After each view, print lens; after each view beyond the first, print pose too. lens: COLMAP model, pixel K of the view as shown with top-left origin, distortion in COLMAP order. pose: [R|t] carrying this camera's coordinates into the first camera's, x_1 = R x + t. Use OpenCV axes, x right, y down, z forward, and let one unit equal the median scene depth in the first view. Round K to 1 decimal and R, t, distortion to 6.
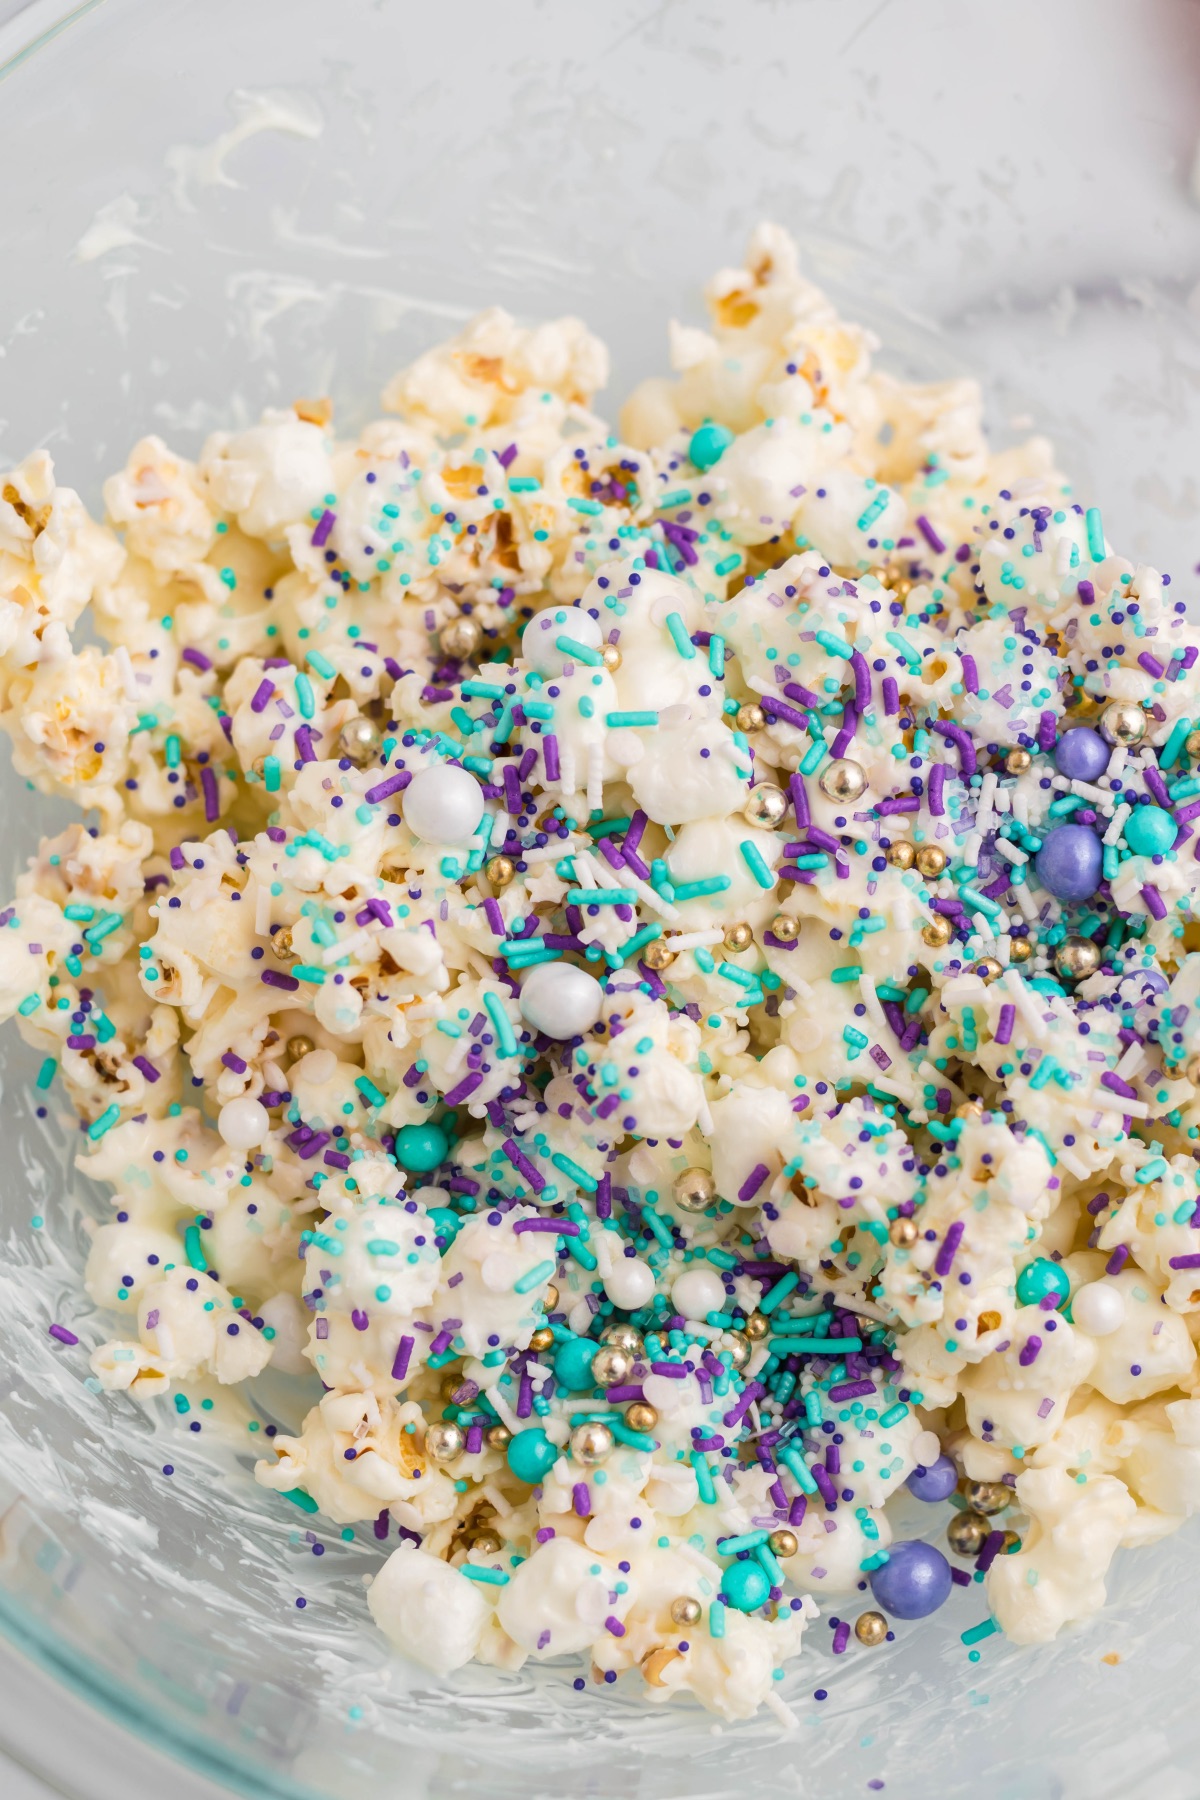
lens RADIAL K [[3930.6, 0, 600.0], [0, 3930.6, 900.0], [0, 0, 1]] dist [-0.278629, 0.794680]
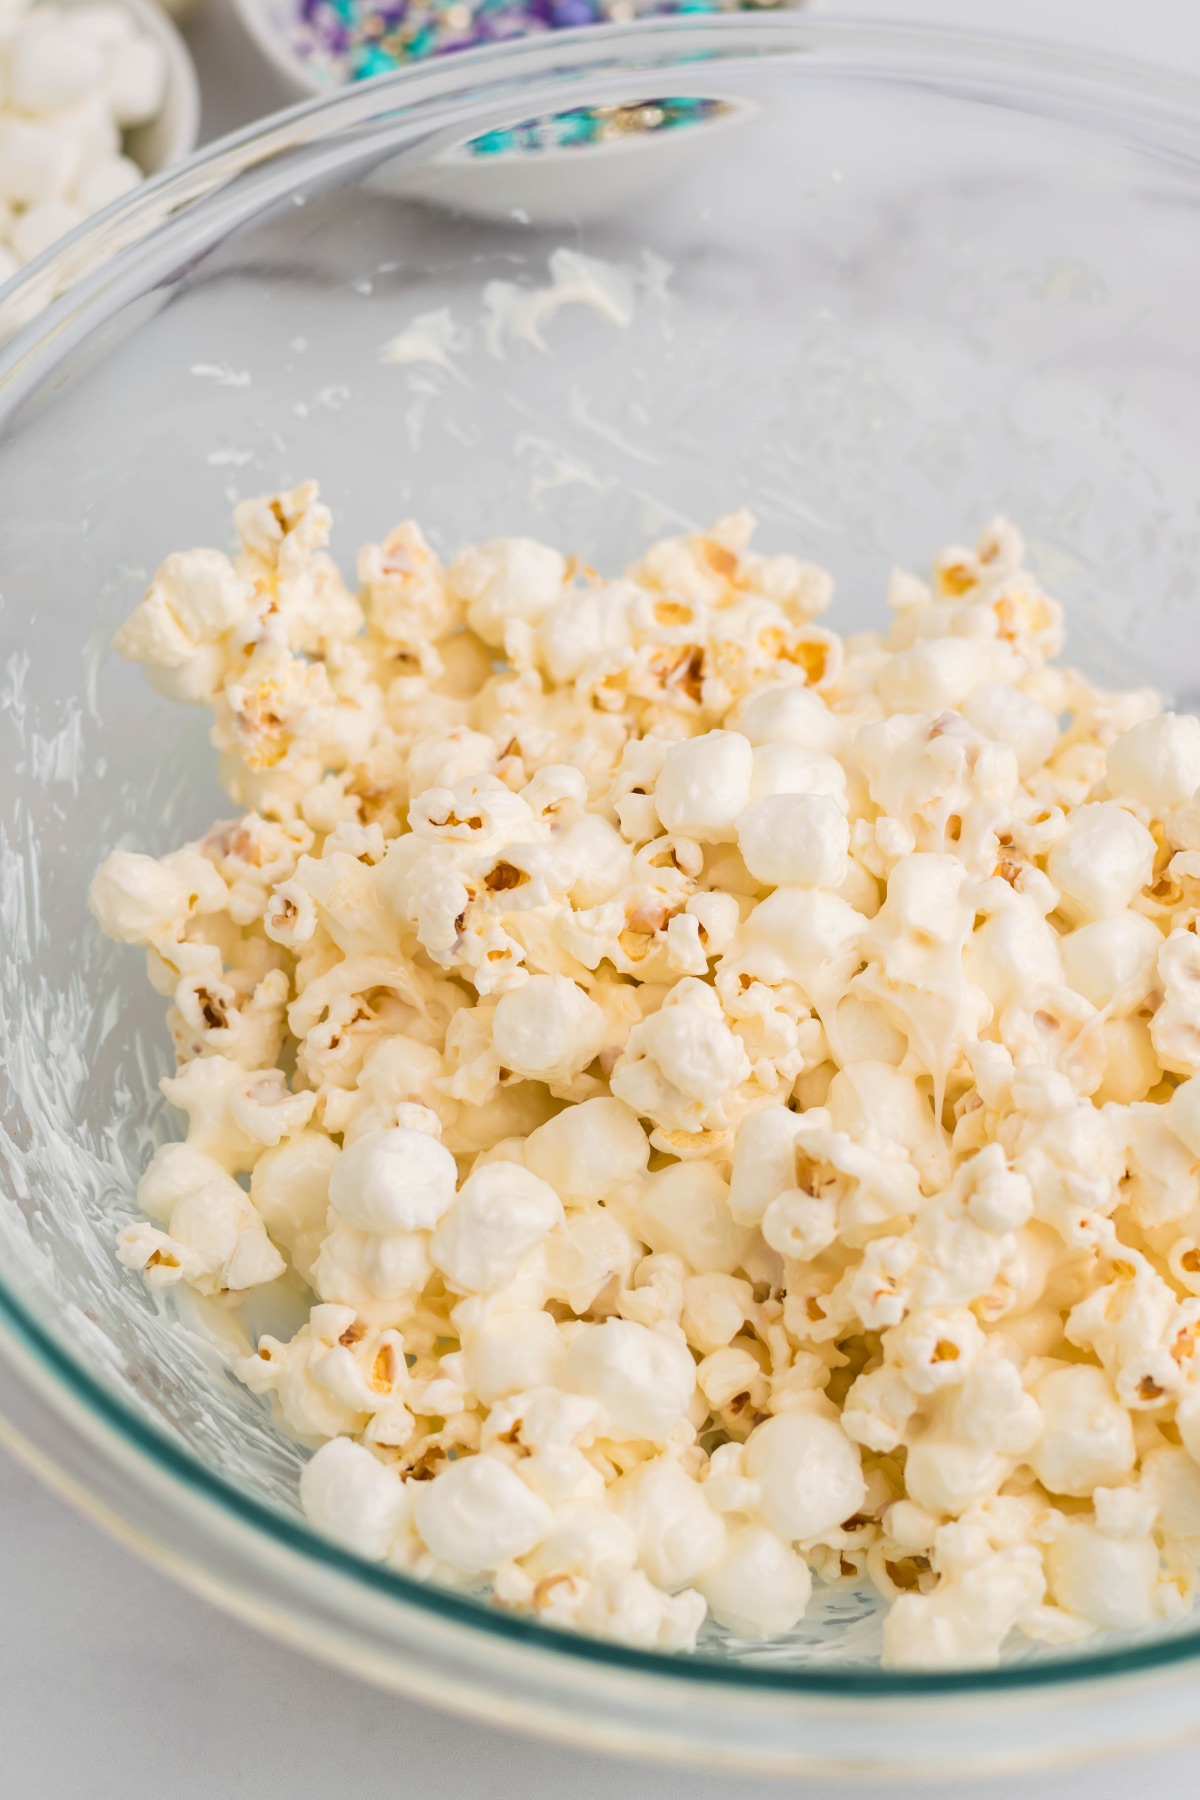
lens RADIAL K [[3930.6, 0, 600.0], [0, 3930.6, 900.0], [0, 0, 1]] dist [-0.278629, 0.794680]
pose [[0.964727, 0.222082, -0.141356, 0.120876], [-0.254510, 0.924055, -0.285214, 0.290270], [0.067280, 0.311131, 0.947983, -0.029701]]
